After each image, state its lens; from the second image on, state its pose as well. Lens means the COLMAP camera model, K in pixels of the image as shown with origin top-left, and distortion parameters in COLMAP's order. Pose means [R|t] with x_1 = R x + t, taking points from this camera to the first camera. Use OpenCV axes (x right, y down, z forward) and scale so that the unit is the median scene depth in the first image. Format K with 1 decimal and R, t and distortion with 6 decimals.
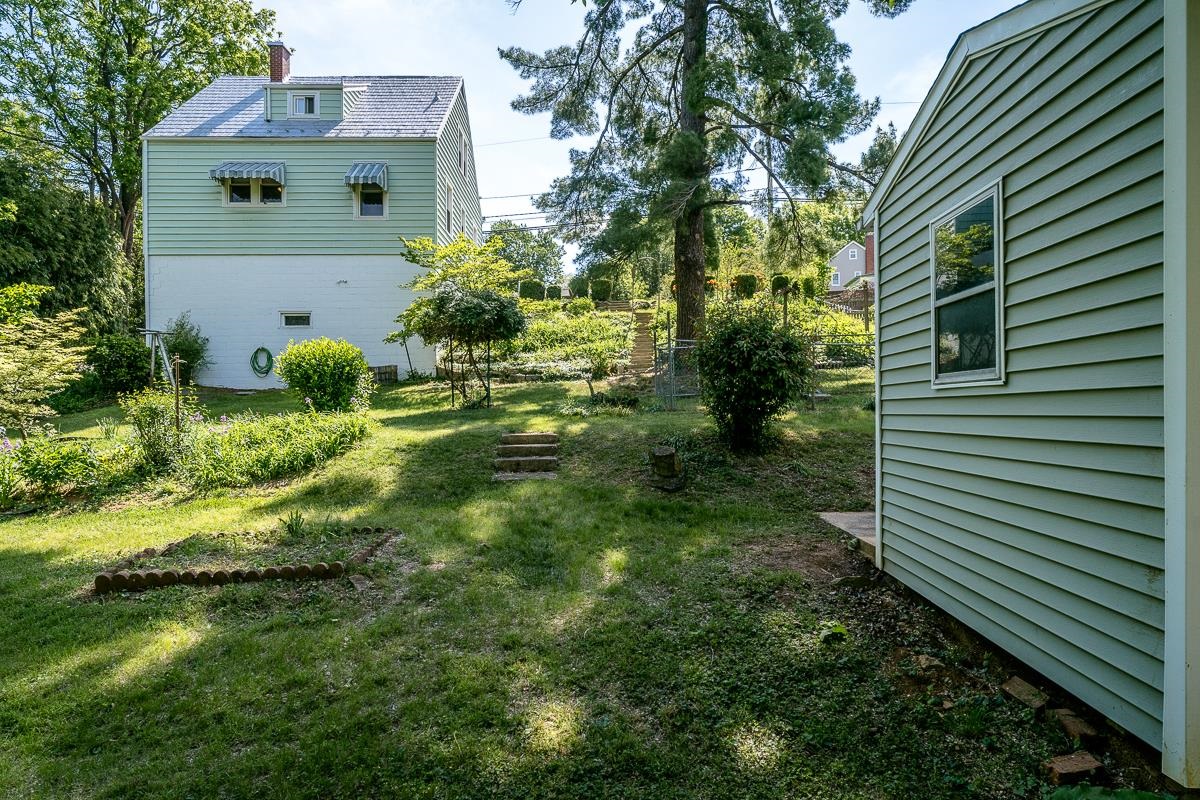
lens RADIAL K [[632.6, 0, 600.0], [0, 632.6, 400.0], [0, 0, 1]] dist [-0.000927, -0.000595]
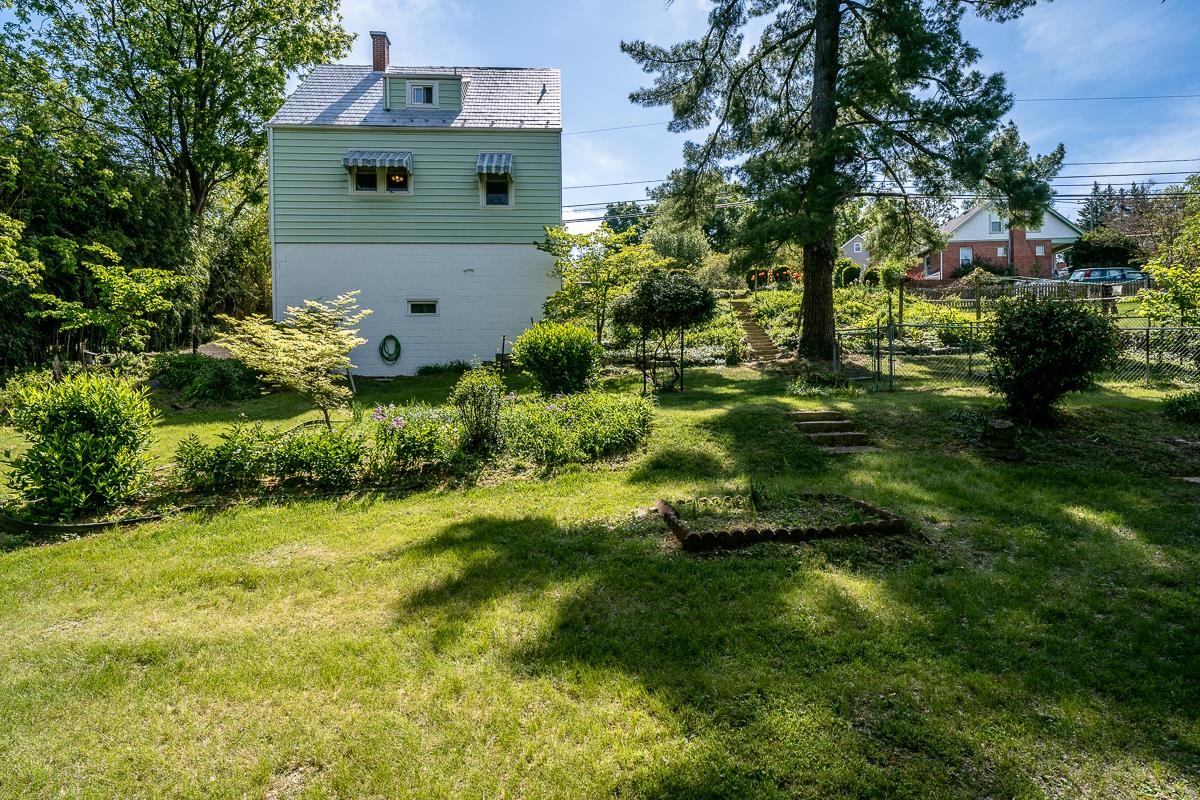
lens RADIAL K [[627.4, 0, 604.8], [0, 627.4, 393.2], [0, 0, 1]] dist [-0.001770, -0.000316]
pose [[0.999099, -0.004794, 0.042161, -0.234446], [0.004655, 0.999983, 0.003376, 0.008136], [-0.042176, -0.003177, 0.999105, -0.014502]]
